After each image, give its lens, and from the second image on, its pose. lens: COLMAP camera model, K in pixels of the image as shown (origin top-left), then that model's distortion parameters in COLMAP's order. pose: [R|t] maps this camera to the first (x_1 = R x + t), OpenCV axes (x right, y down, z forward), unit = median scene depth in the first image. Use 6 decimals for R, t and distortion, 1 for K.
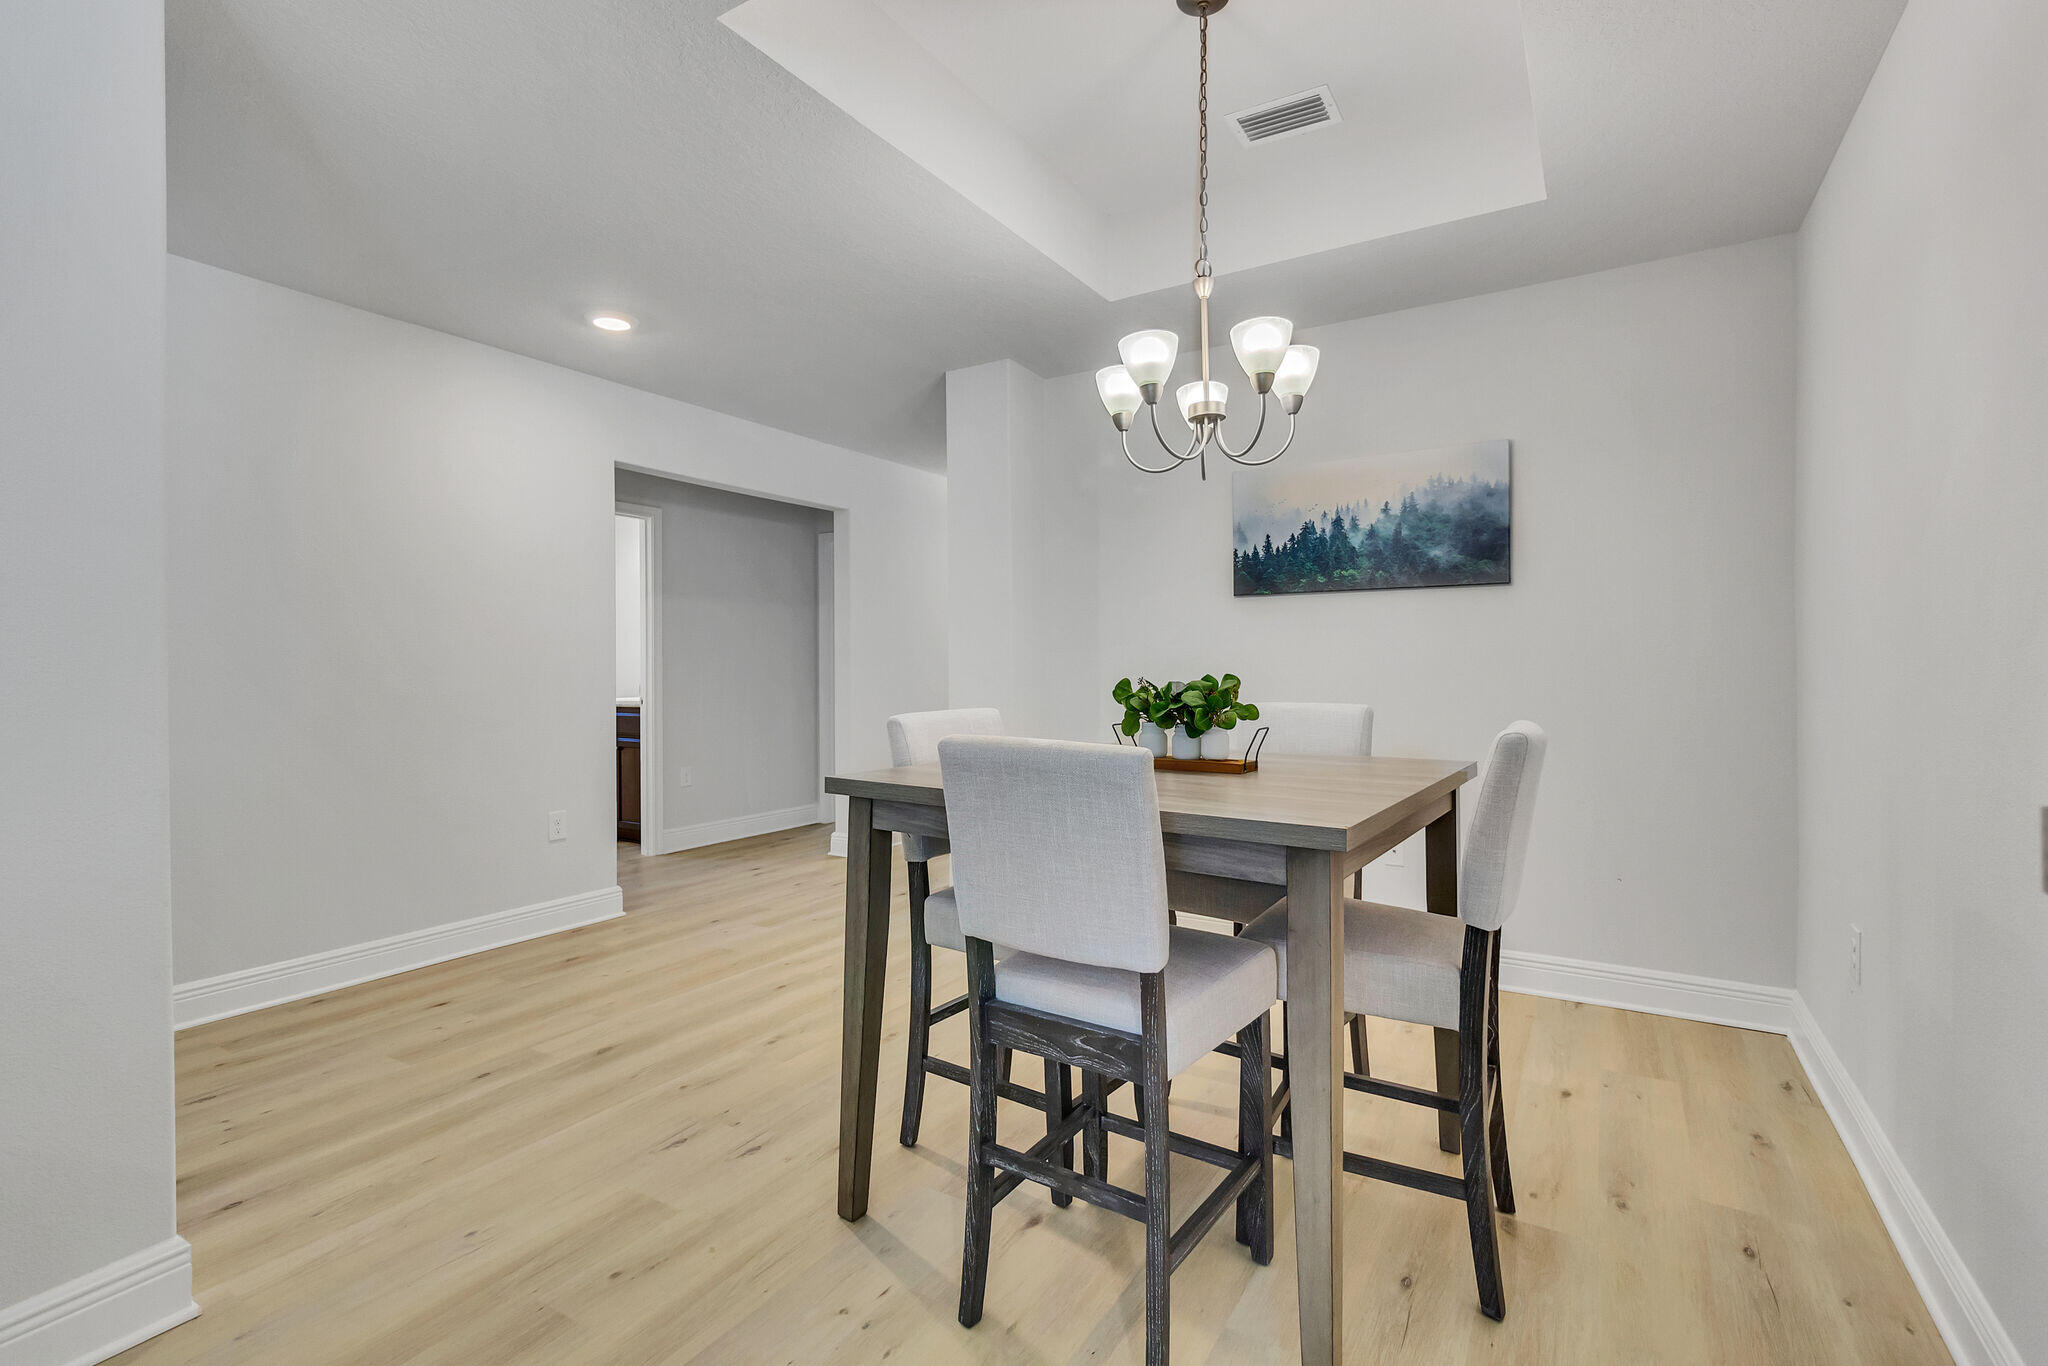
lens RADIAL K [[952.6, 0, 1073.6], [0, 952.6, 676.6], [0, 0, 1]] dist [-0.001072, -0.000911]
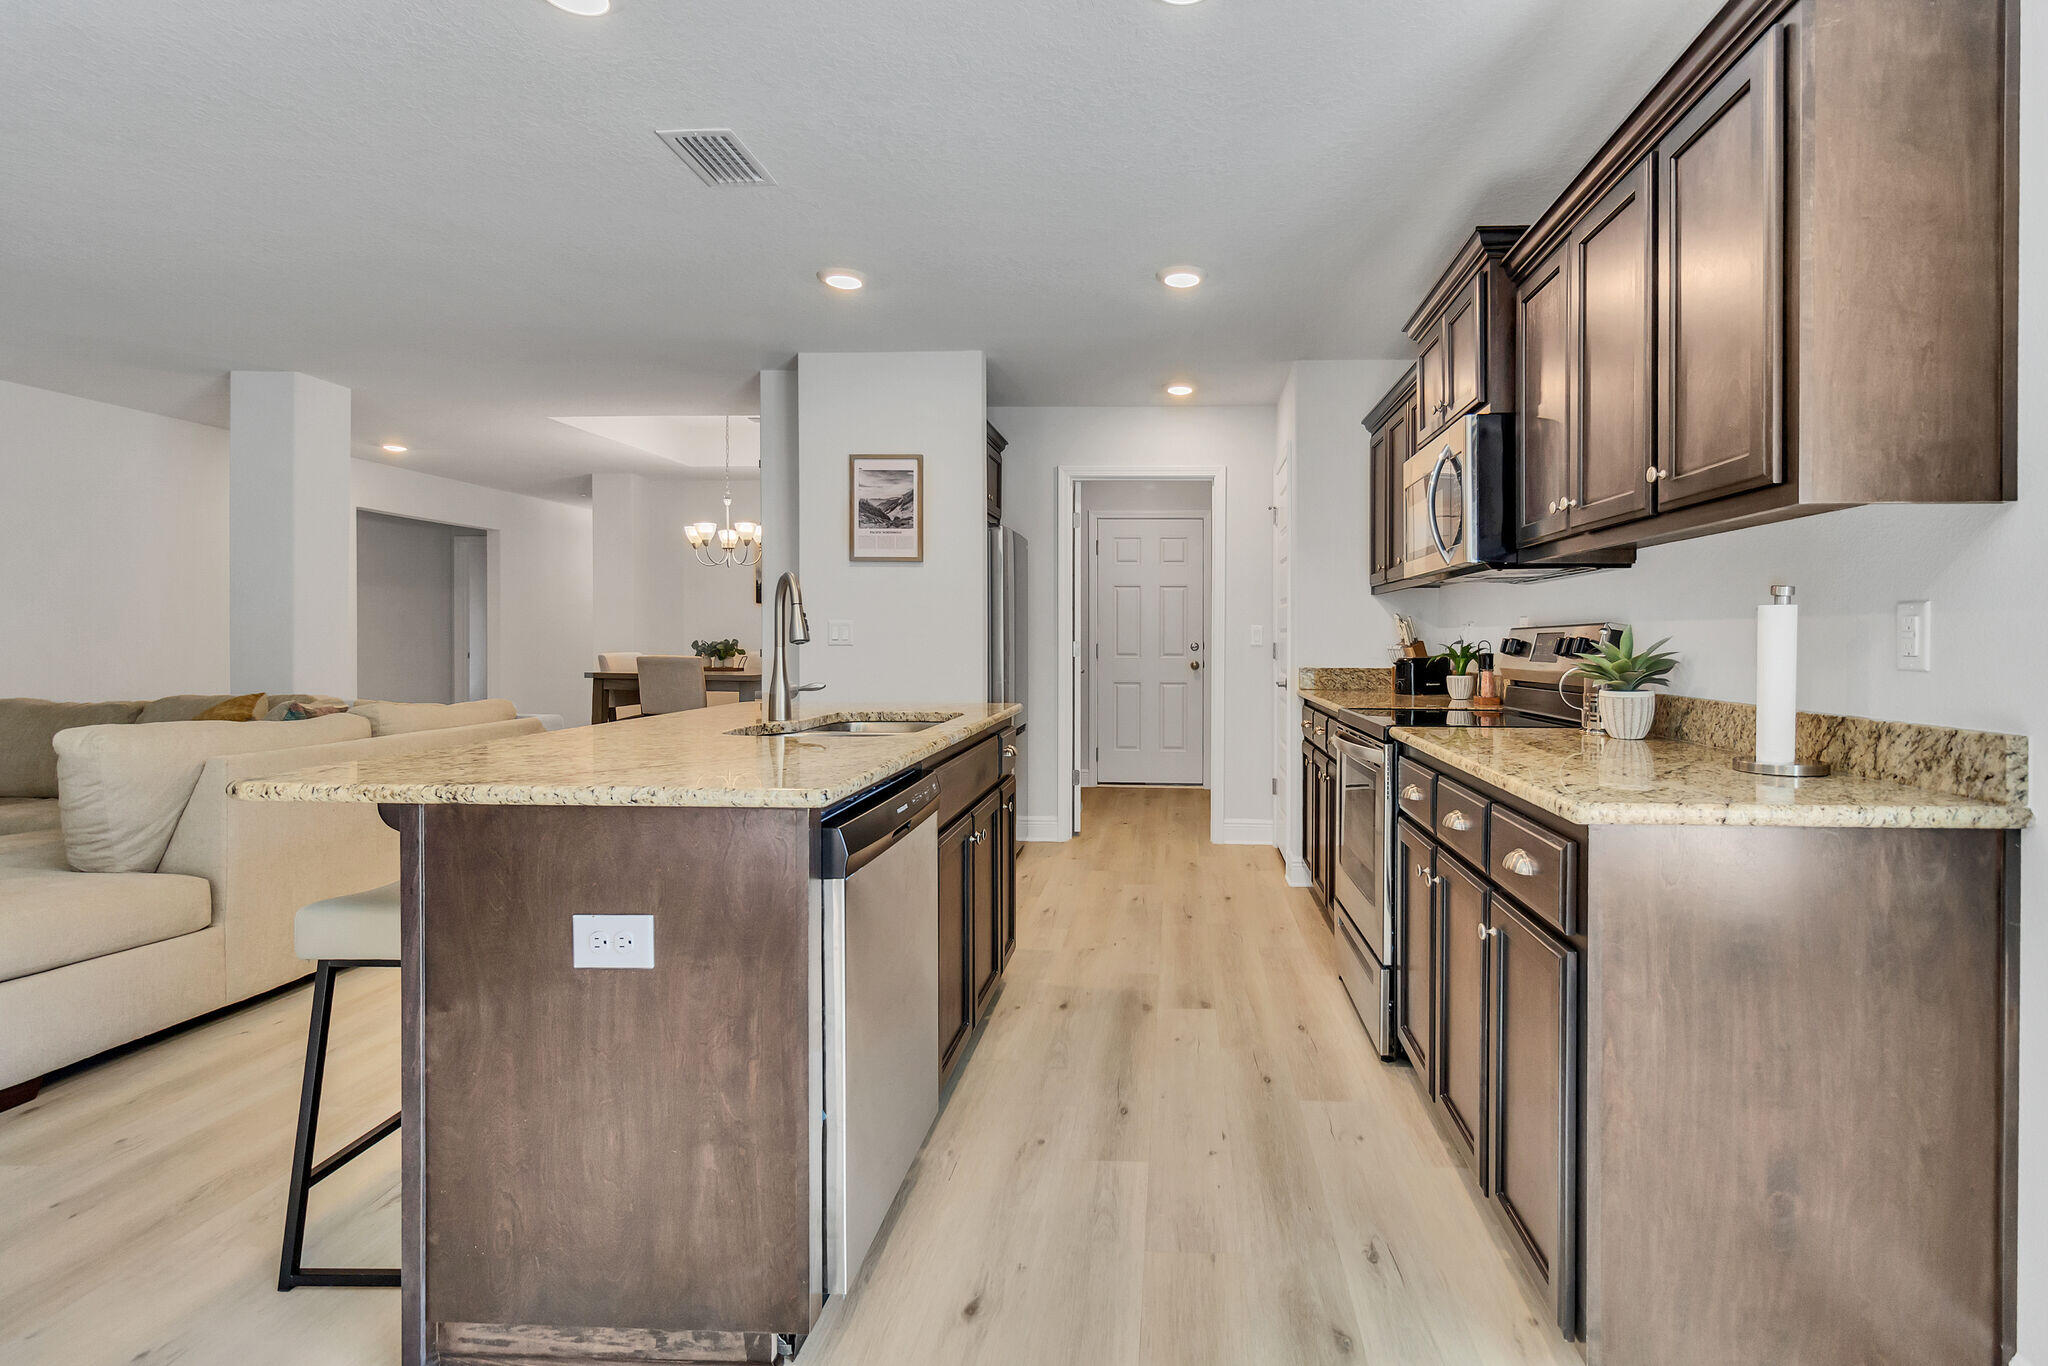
lens RADIAL K [[972.3, 0, 1129.7], [0, 972.3, 646.4], [0, 0, 1]] dist [0.003061, -0.000261]
pose [[0.888984, 0.008232, 0.457865, -0.080564], [-0.007515, 0.999966, -0.003387, 0.012713], [-0.457877, -0.000430, 0.889015, -1.399750]]
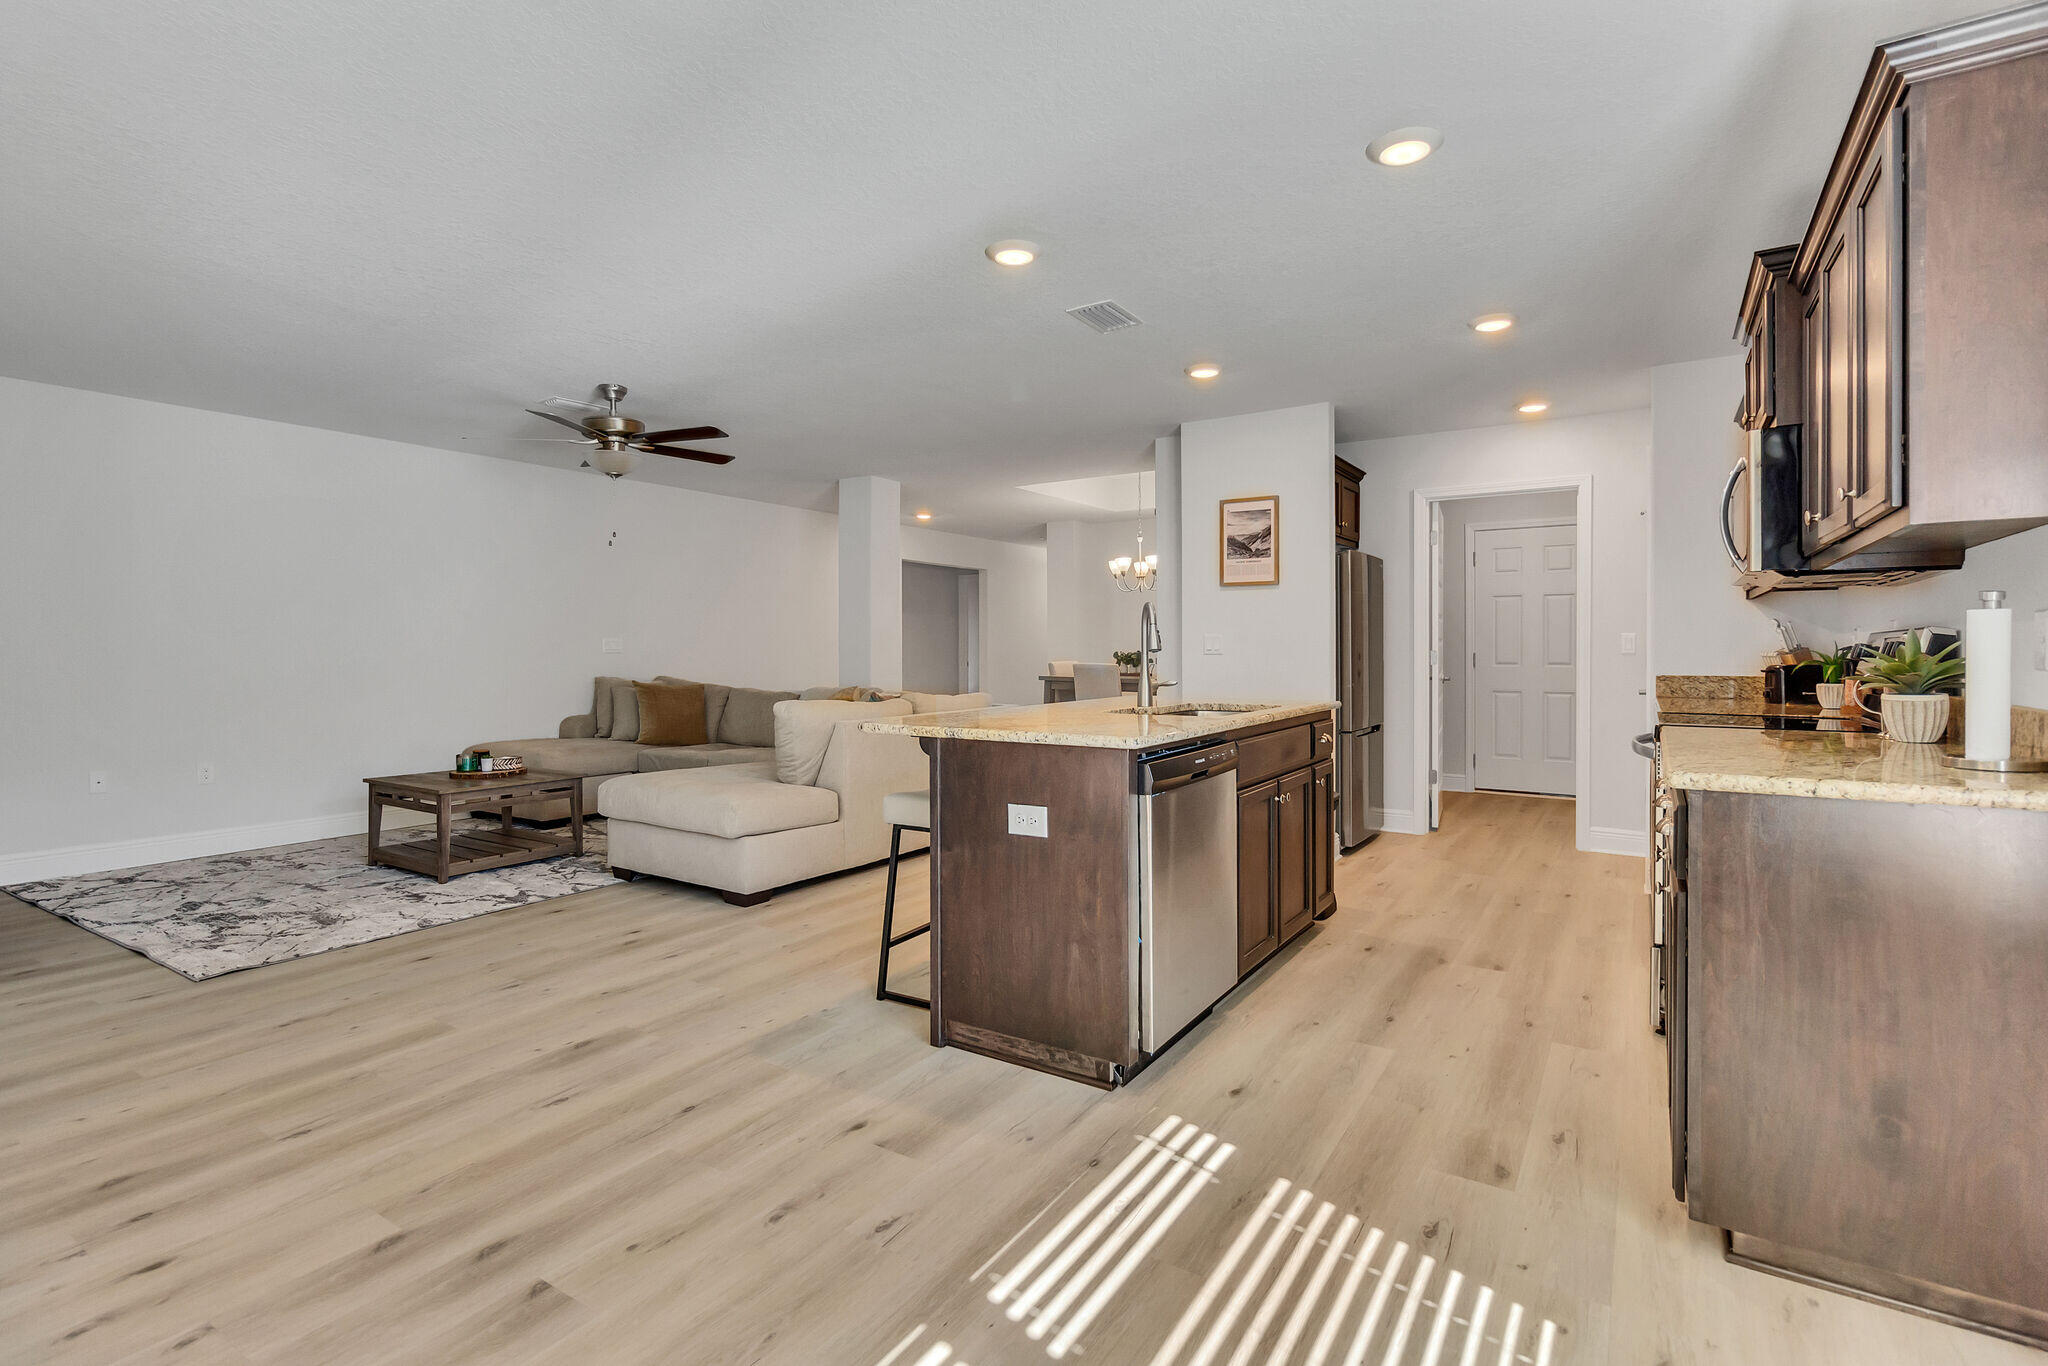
lens RADIAL K [[972.3, 0, 1051.0], [0, 972.3, 639.4], [0, 0, 1]] dist [0.003061, -0.000261]
pose [[0.999242, 0.004883, -0.038609, -0.033866], [-0.005616, 0.999806, -0.018891, 0.016837], [0.038510, 0.019094, 0.999076, -1.702181]]
